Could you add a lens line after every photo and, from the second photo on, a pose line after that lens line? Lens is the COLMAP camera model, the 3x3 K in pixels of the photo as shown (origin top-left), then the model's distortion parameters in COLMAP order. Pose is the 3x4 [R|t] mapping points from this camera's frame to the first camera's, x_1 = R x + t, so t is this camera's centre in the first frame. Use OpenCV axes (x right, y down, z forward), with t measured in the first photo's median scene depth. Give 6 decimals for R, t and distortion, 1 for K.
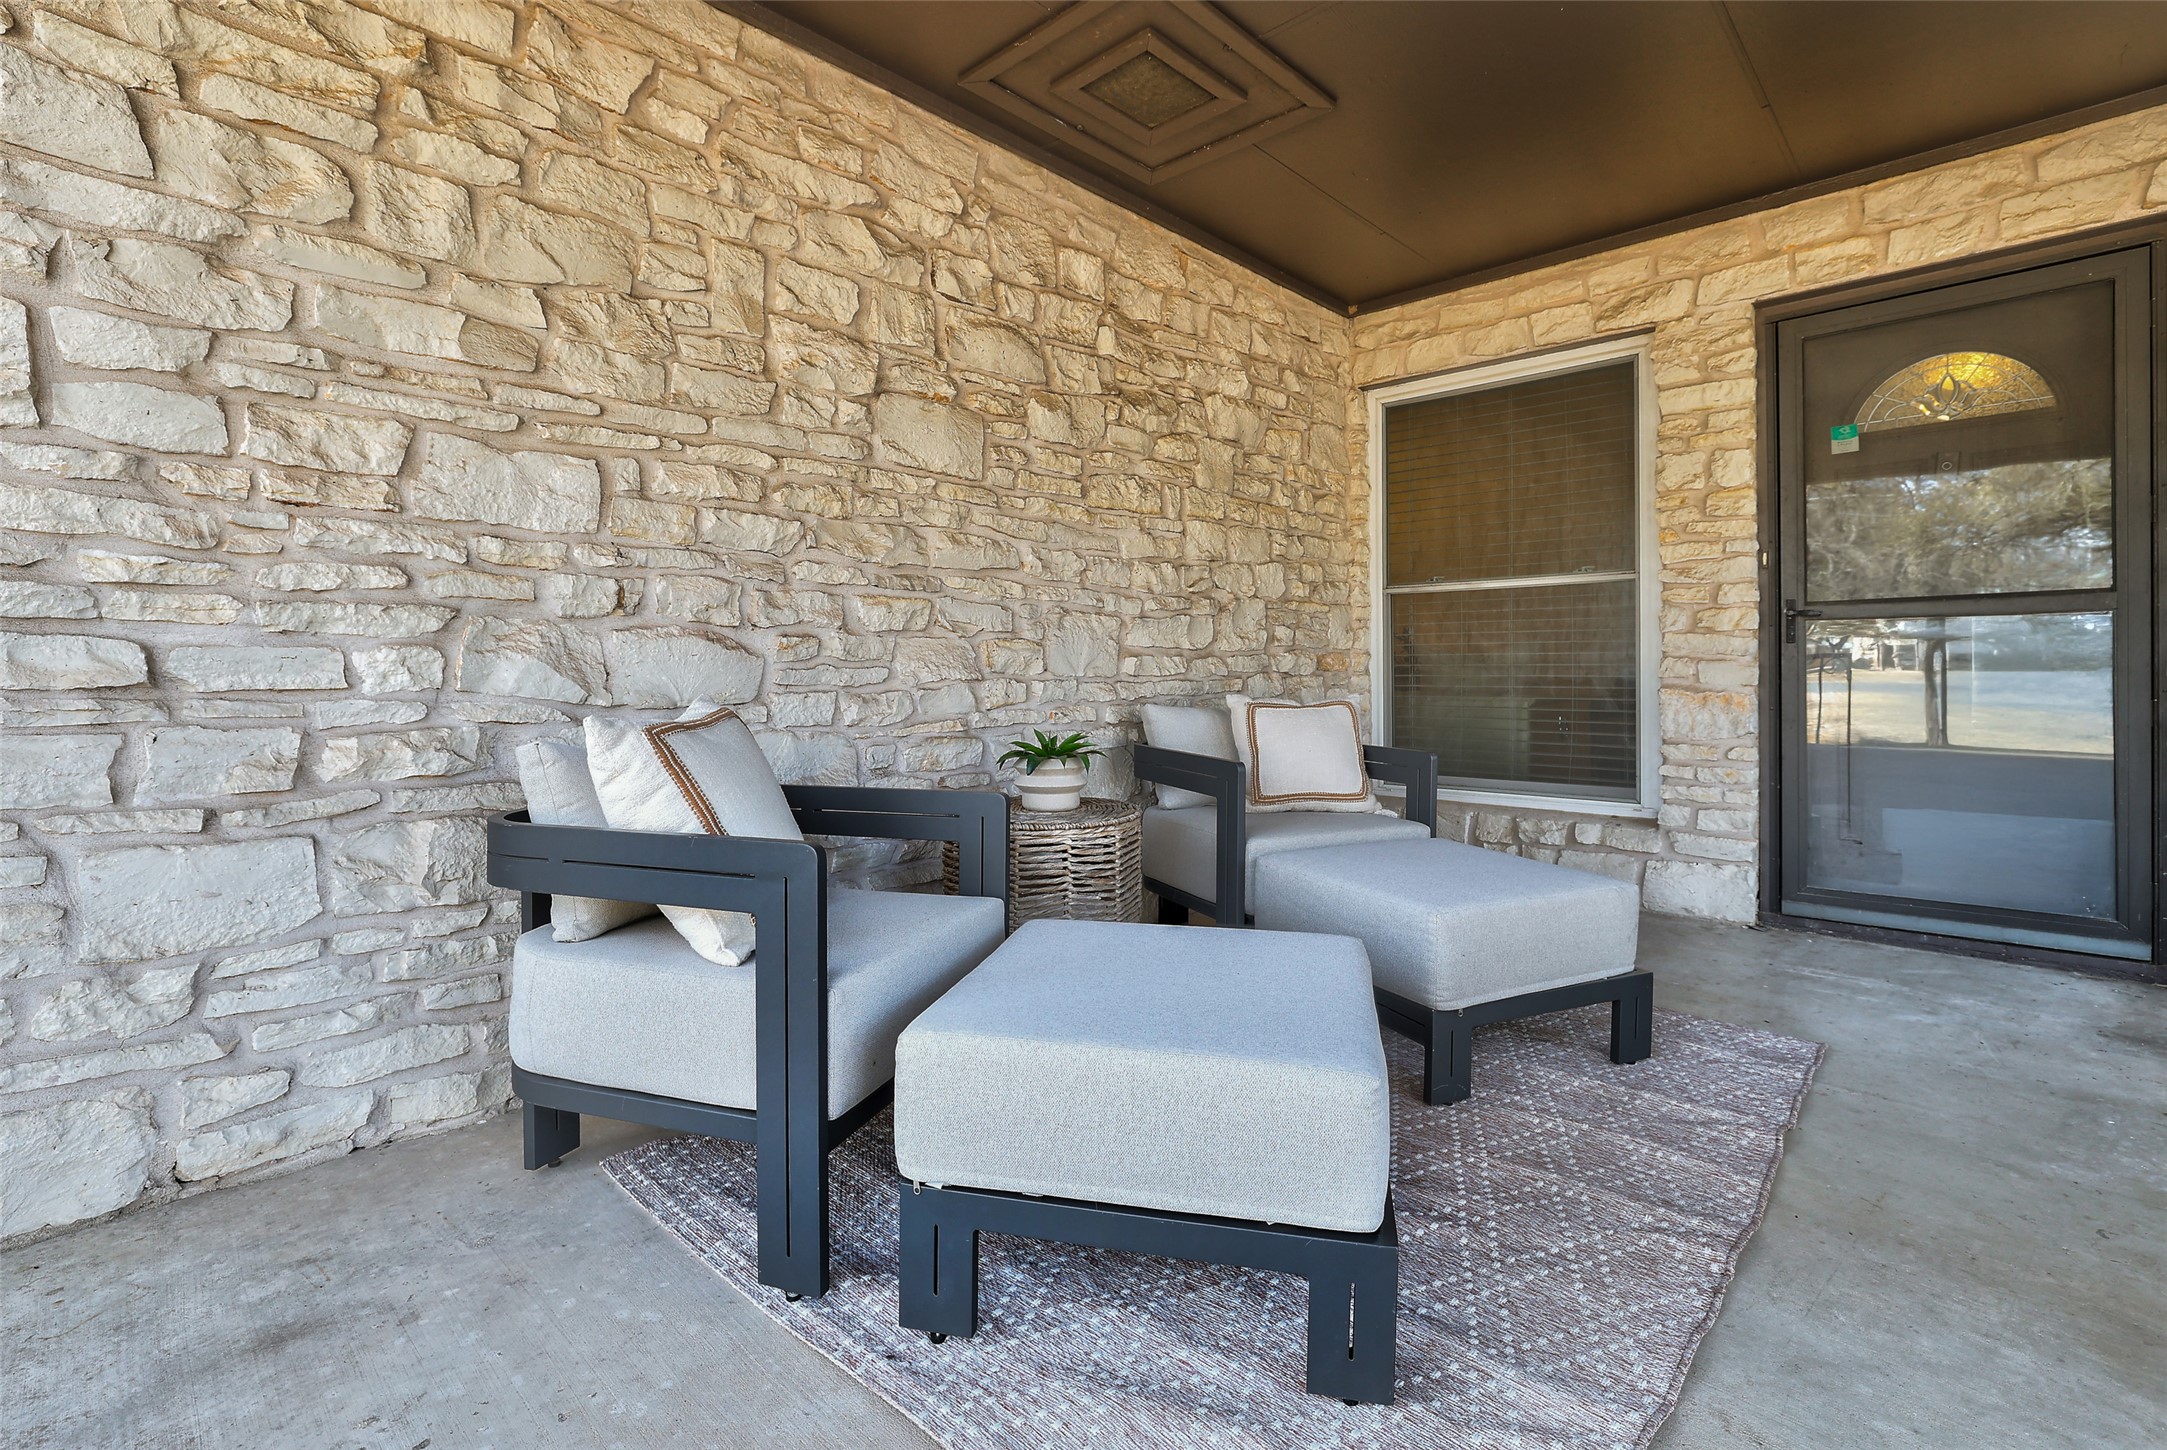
lens RADIAL K [[1033.5, 0, 1092.1], [0, 1033.5, 668.7], [0, 0, 1]] dist [-0.010561, 0.001674]
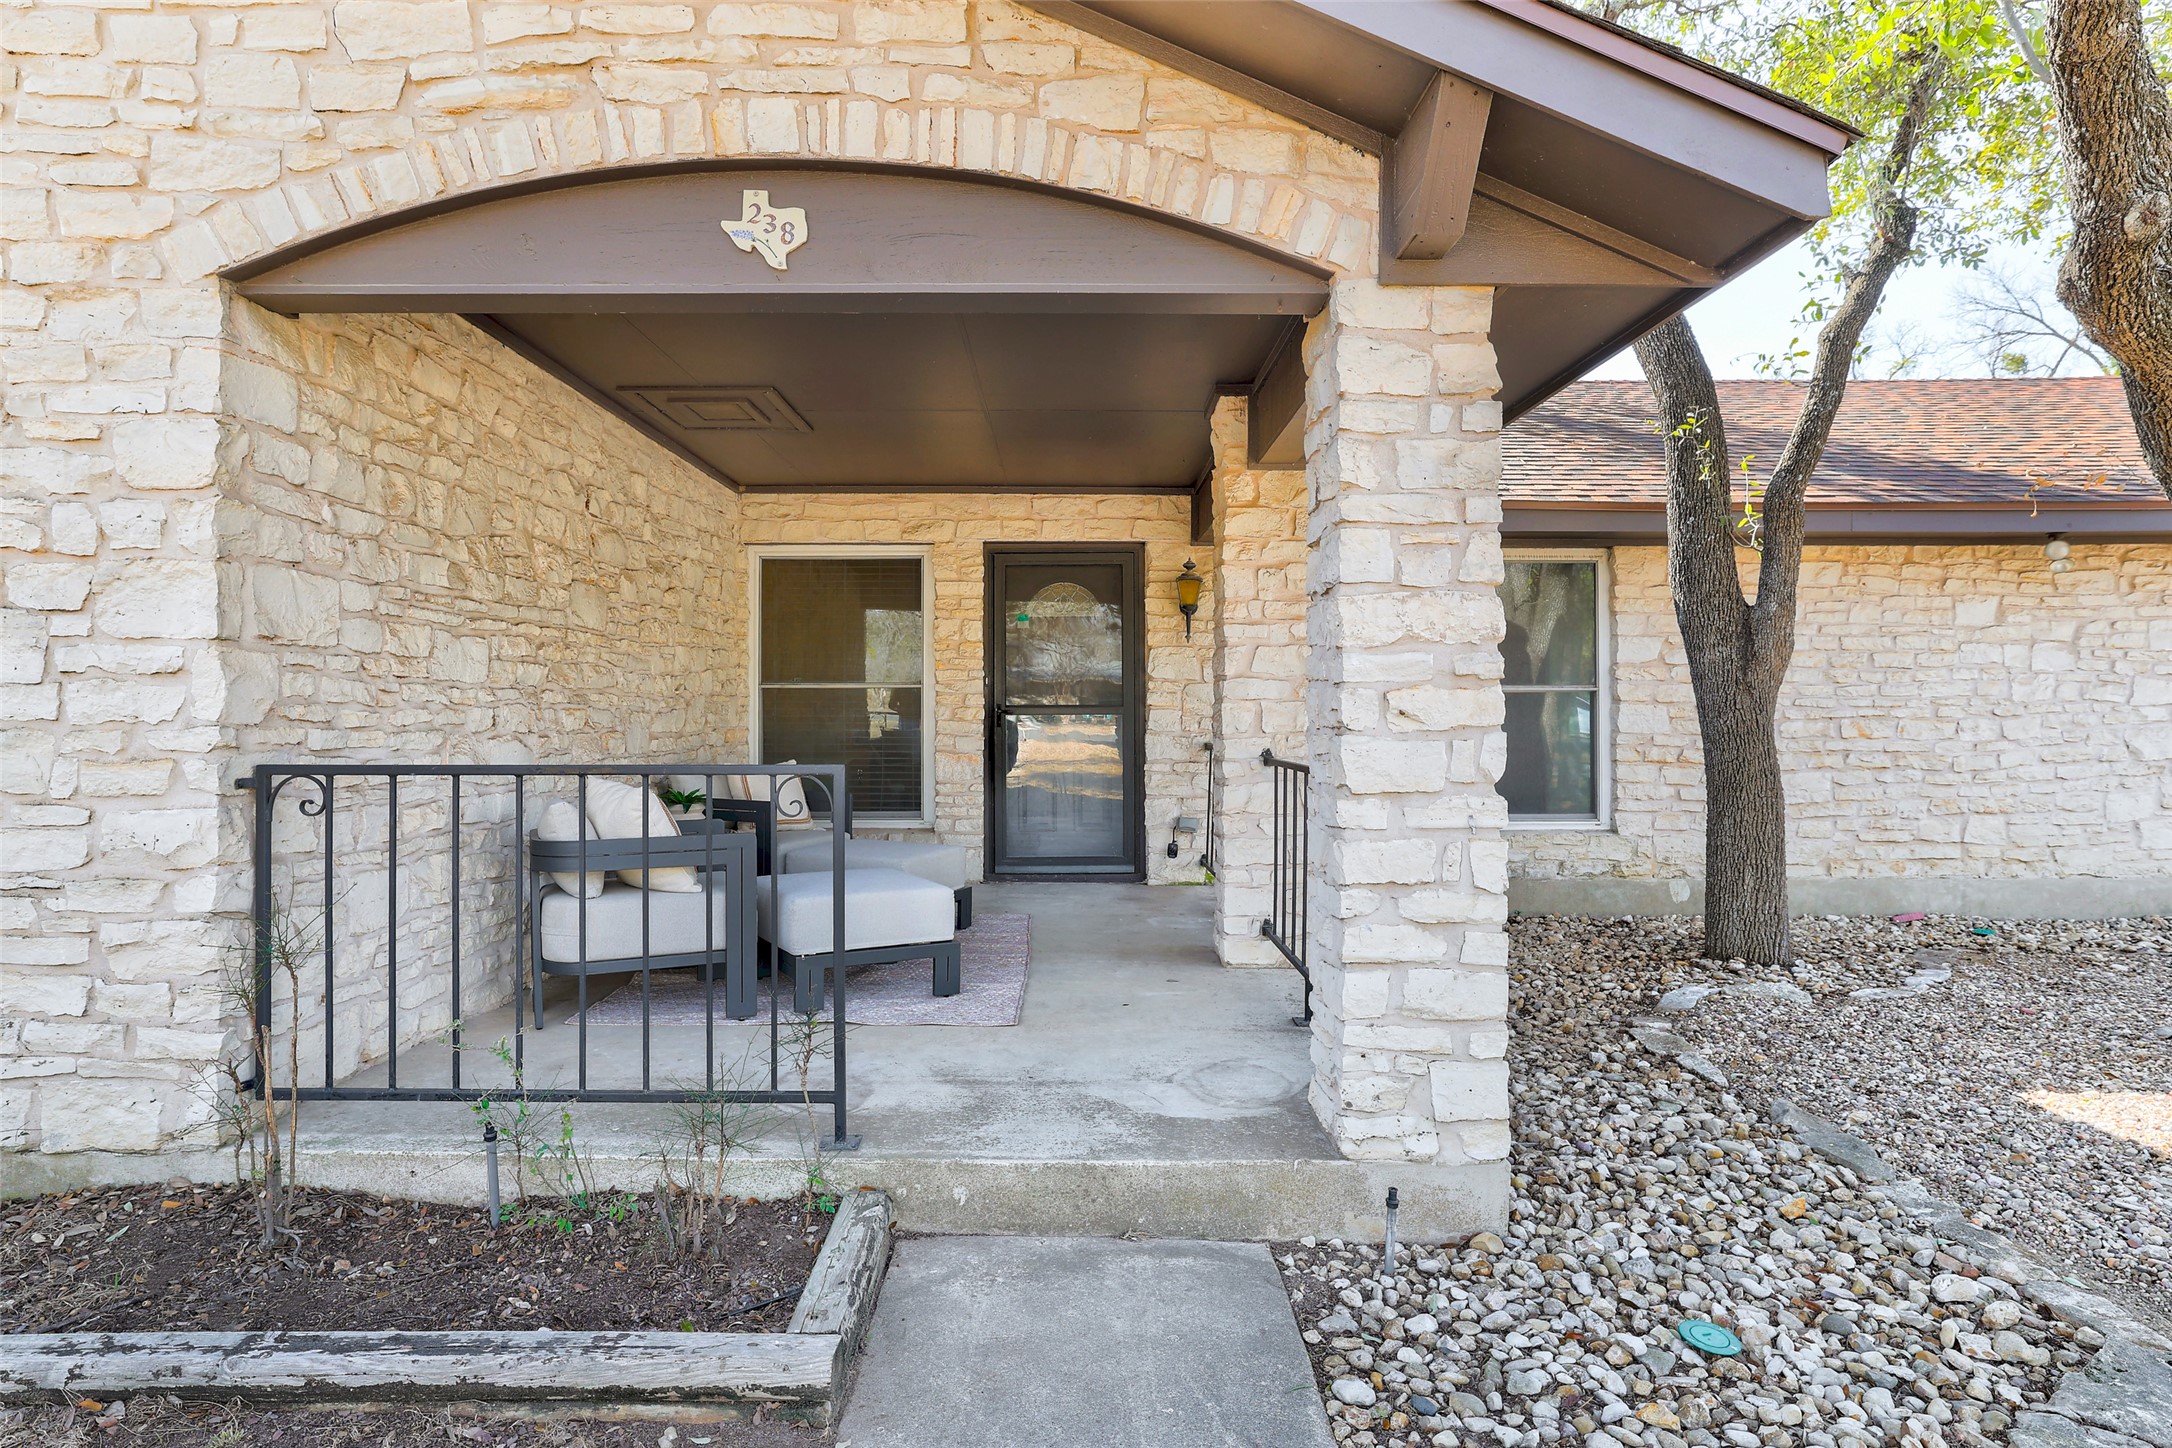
lens RADIAL K [[1903.2, 0, 1087.6], [0, 1903.2, 721.0], [0, 0, 1]] dist [0.002881, 0.000700]
pose [[0.718162, -0.015528, 0.695703, -1.540393], [-0.002659, 0.999682, 0.025058, -0.118239], [-0.695871, -0.019846, 0.717892, -1.524319]]
